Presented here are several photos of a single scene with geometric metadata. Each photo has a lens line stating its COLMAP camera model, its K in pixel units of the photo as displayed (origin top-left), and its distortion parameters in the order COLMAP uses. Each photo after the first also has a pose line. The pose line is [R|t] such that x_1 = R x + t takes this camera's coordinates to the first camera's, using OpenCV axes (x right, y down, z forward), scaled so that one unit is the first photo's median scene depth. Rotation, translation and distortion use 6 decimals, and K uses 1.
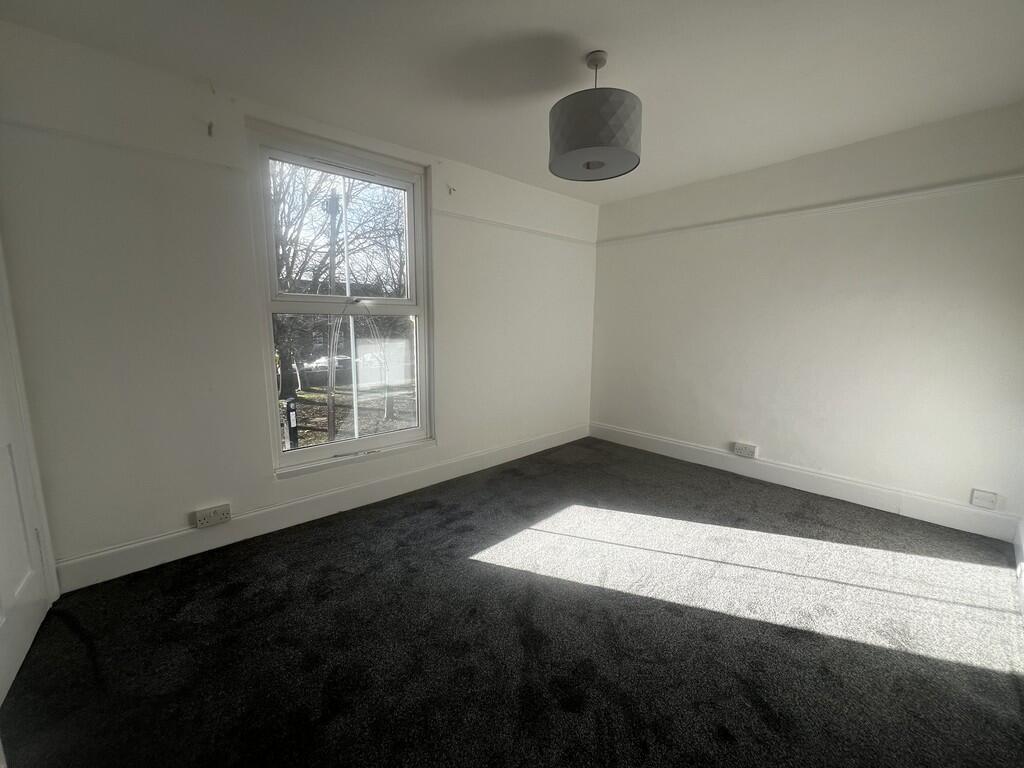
lens RADIAL K [[409.7, 0, 509.0], [0, 409.7, 382.4], [0, 0, 1]] dist [-0.000751, 0.000058]
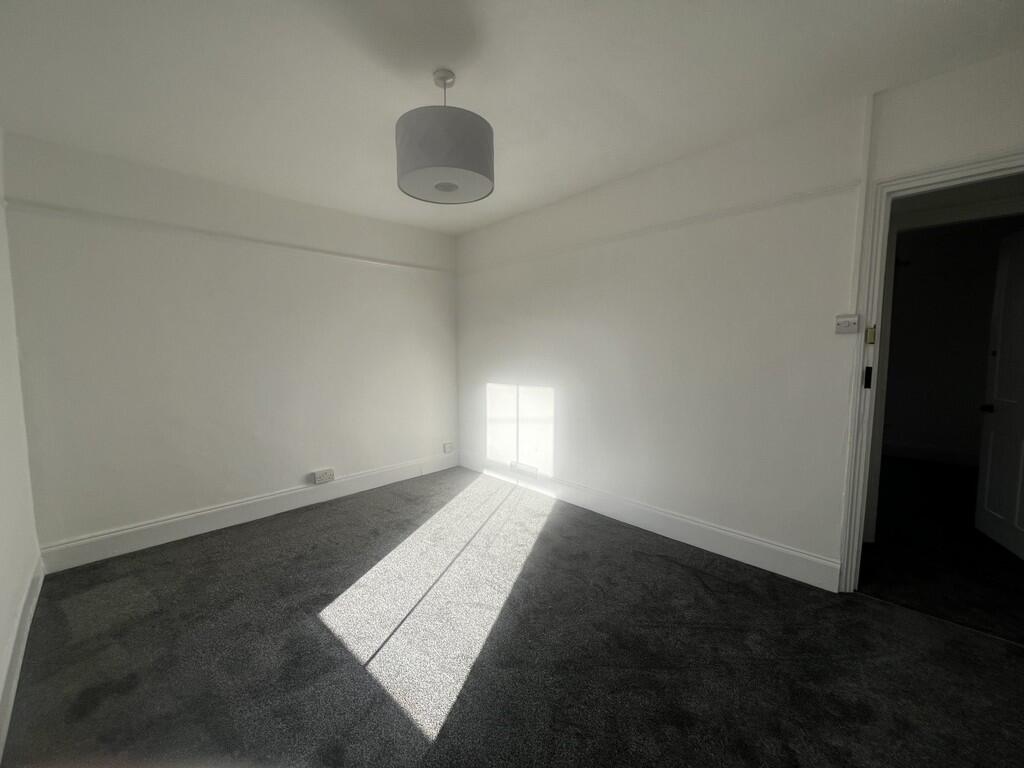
lens RADIAL K [[409.7, 0, 509.3], [0, 409.7, 385.1], [0, 0, 1]] dist [-0.000751, 0.000058]
pose [[-0.046961, -0.095847, 0.994288, -0.436206], [0.154951, 0.982638, 0.102042, -0.089313], [-0.986805, 0.158858, -0.031294, 0.548162]]
